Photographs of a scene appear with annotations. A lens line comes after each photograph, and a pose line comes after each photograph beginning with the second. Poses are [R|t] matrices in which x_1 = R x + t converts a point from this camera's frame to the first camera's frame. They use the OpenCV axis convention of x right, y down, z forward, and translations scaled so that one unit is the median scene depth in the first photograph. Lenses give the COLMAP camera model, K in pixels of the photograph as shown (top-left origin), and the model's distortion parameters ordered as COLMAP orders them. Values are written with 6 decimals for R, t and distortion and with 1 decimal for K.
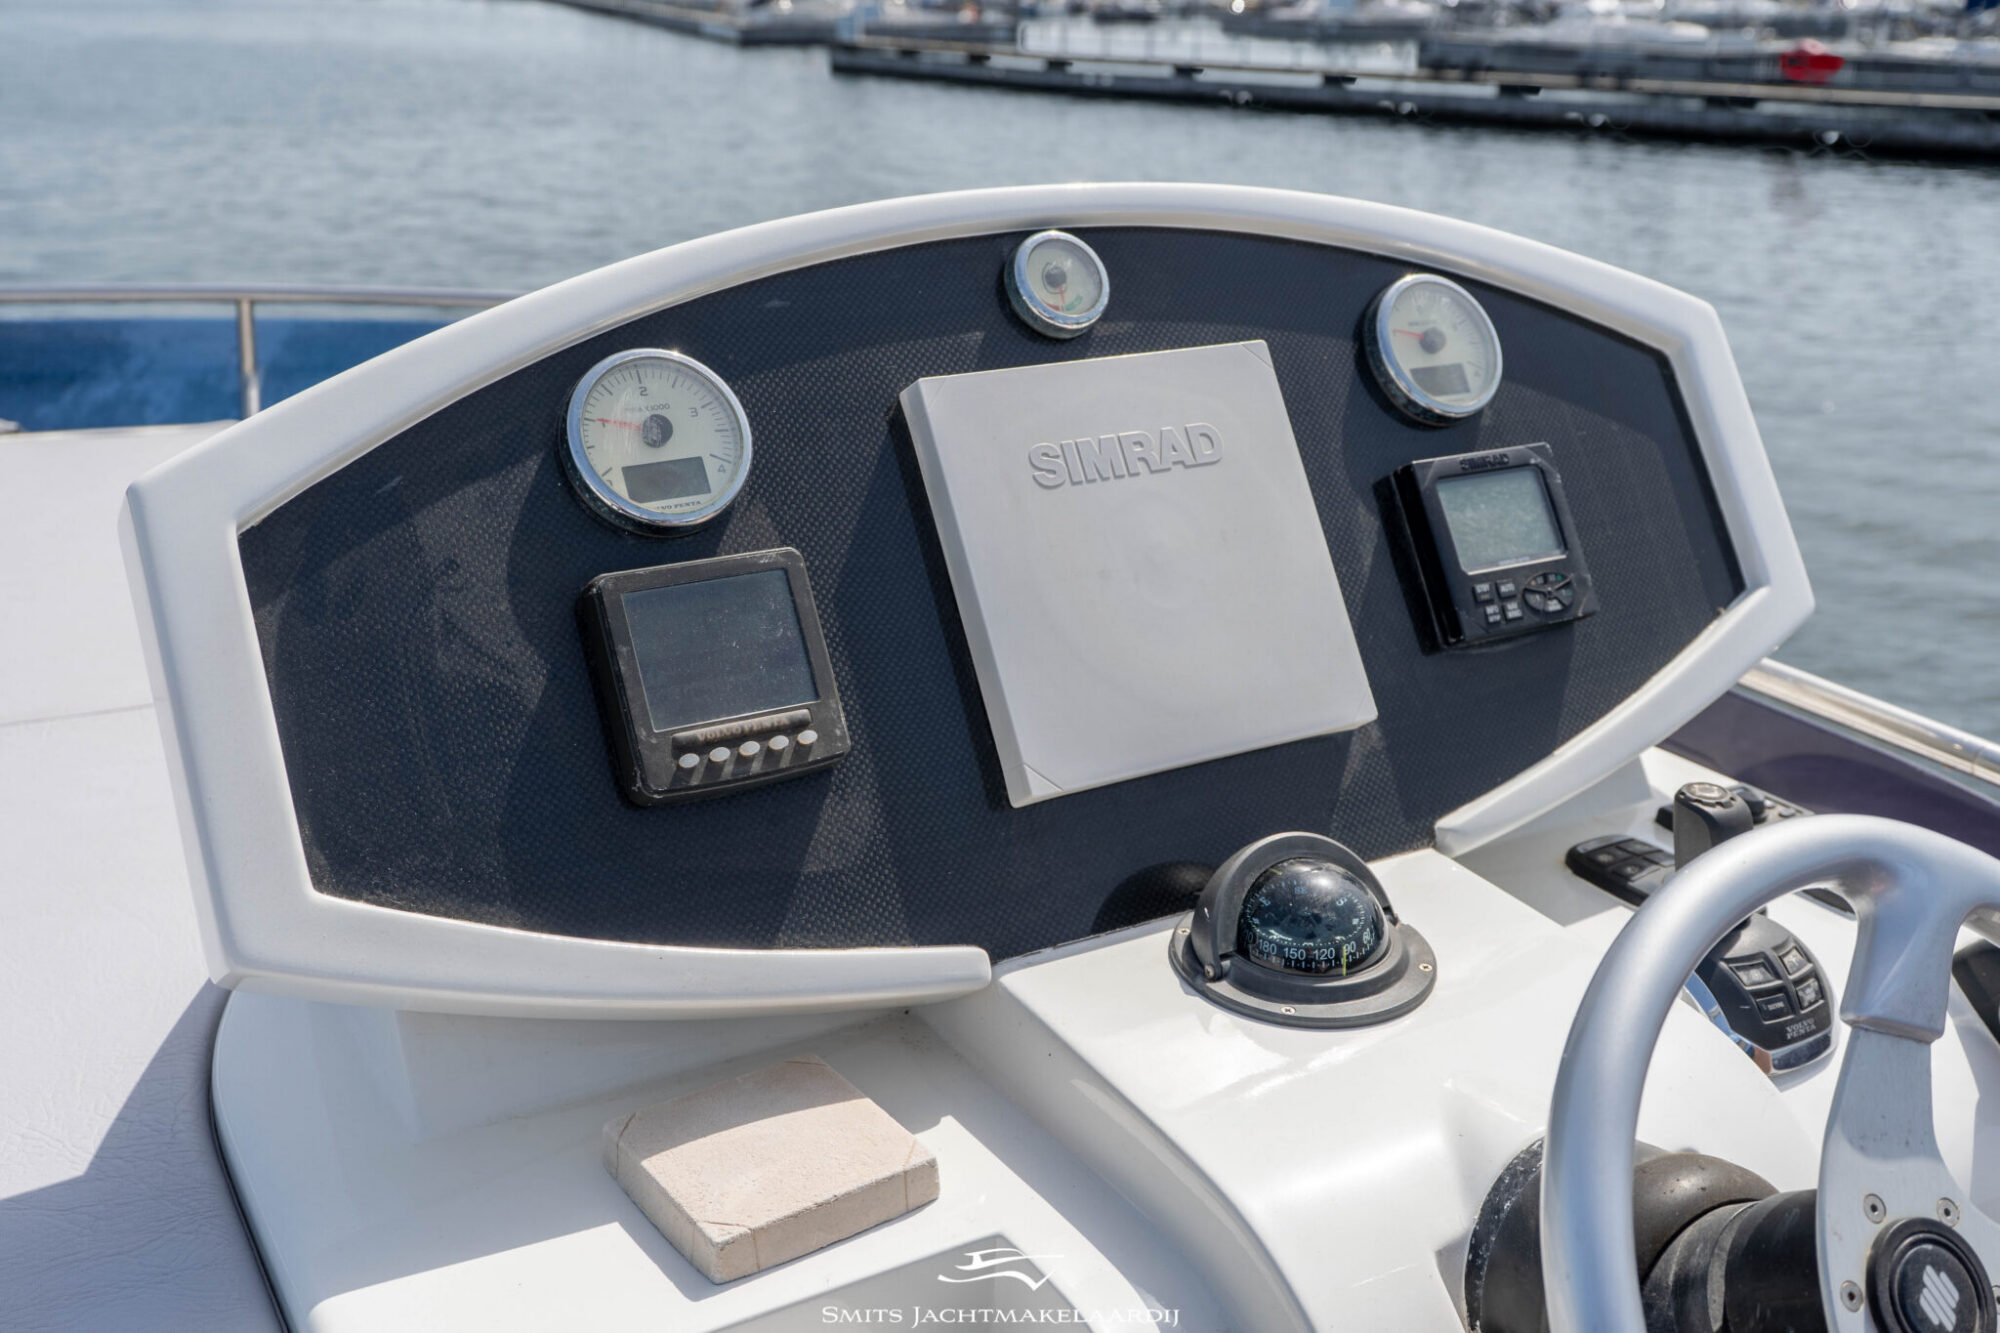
lens RADIAL K [[2039.8, 0, 1000.0], [0, 2039.8, 666.5], [0, 0, 1]] dist [0.042343, -0.024287]
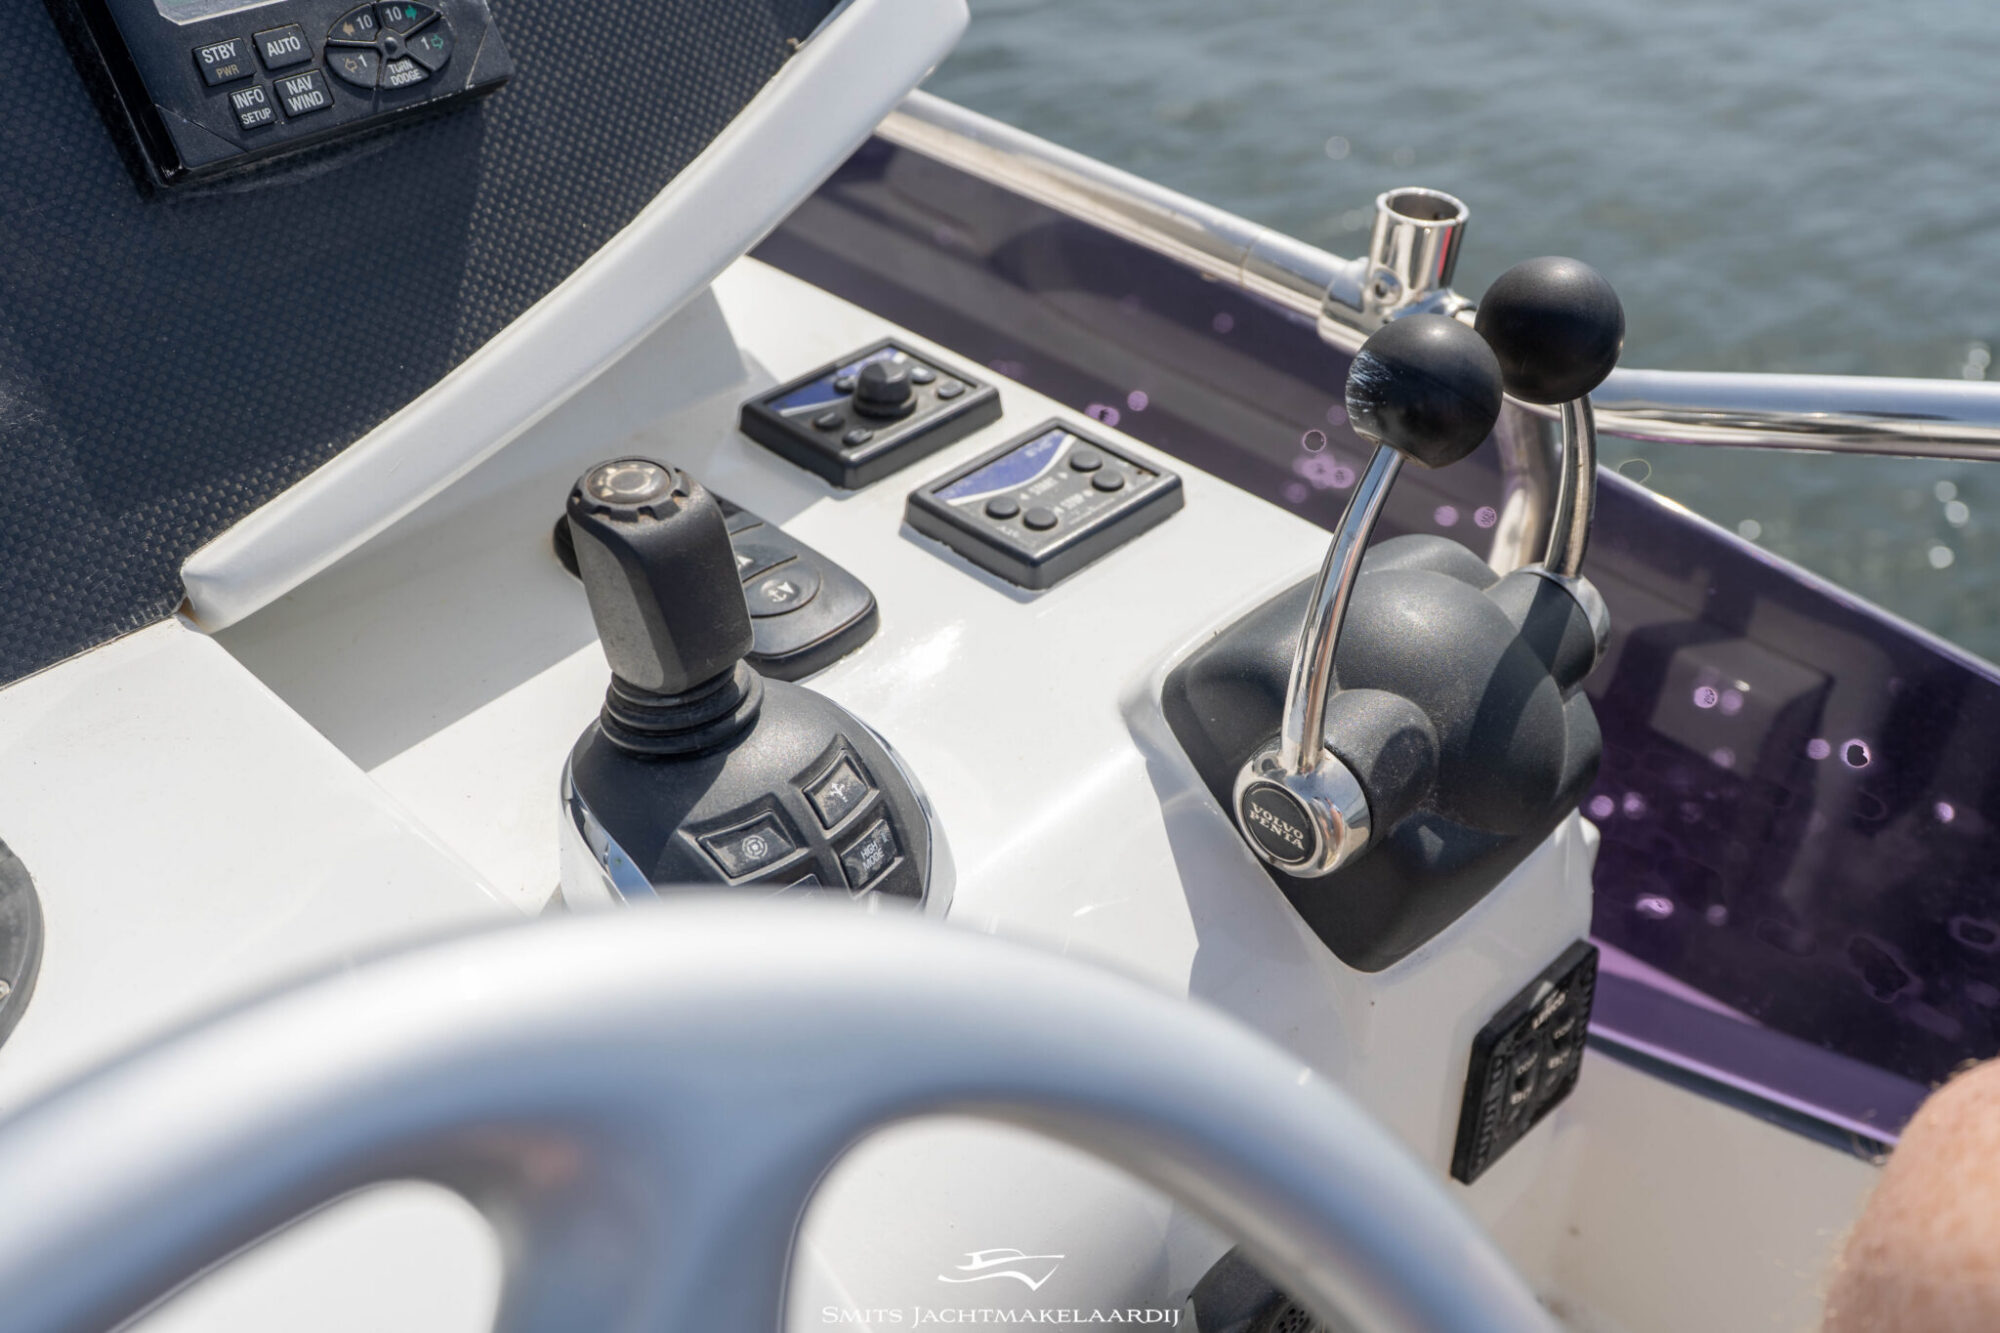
lens RADIAL K [[2039.8, 0, 1000.0], [0, 2039.8, 666.5], [0, 0, 1]] dist [0.042343, -0.024287]
pose [[0.965595, -0.157153, 0.207192, 0.291763], [0.091755, 0.951390, 0.294004, -0.026719], [-0.243324, -0.264878, 0.933077, 0.475683]]
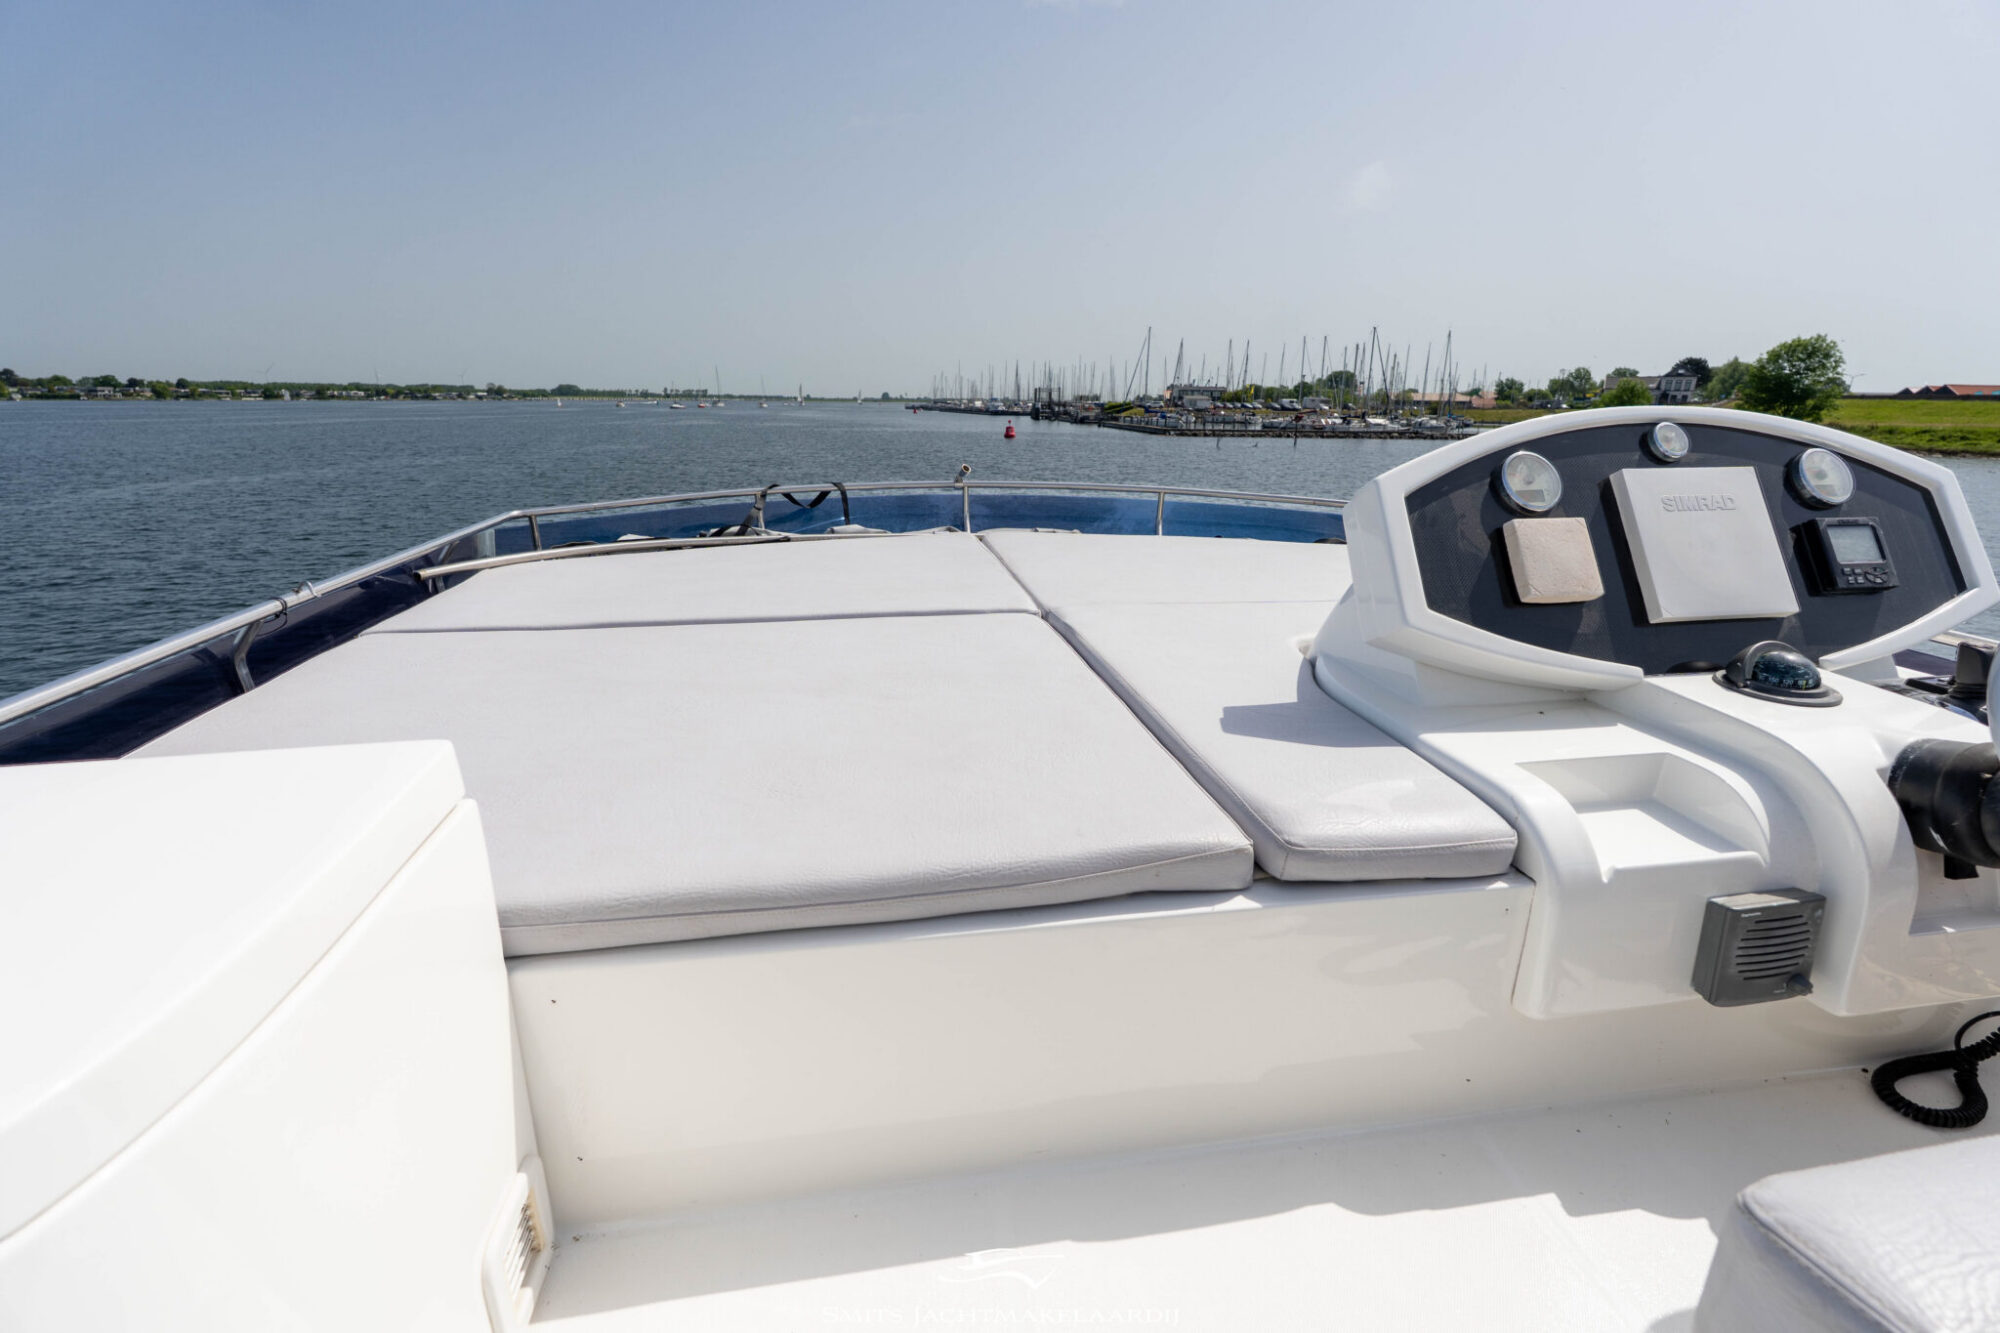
lens RADIAL K [[881.8, 0, 1009.3], [0, 881.8, 664.9], [0, 0, 1]] dist [0.002122, -0.000096]
pose [[0.932714, 0.103799, -0.345357, -0.333749], [-0.115163, 0.993268, -0.012491, 0.209425], [0.341735, 0.051422, 0.938388, -0.353907]]
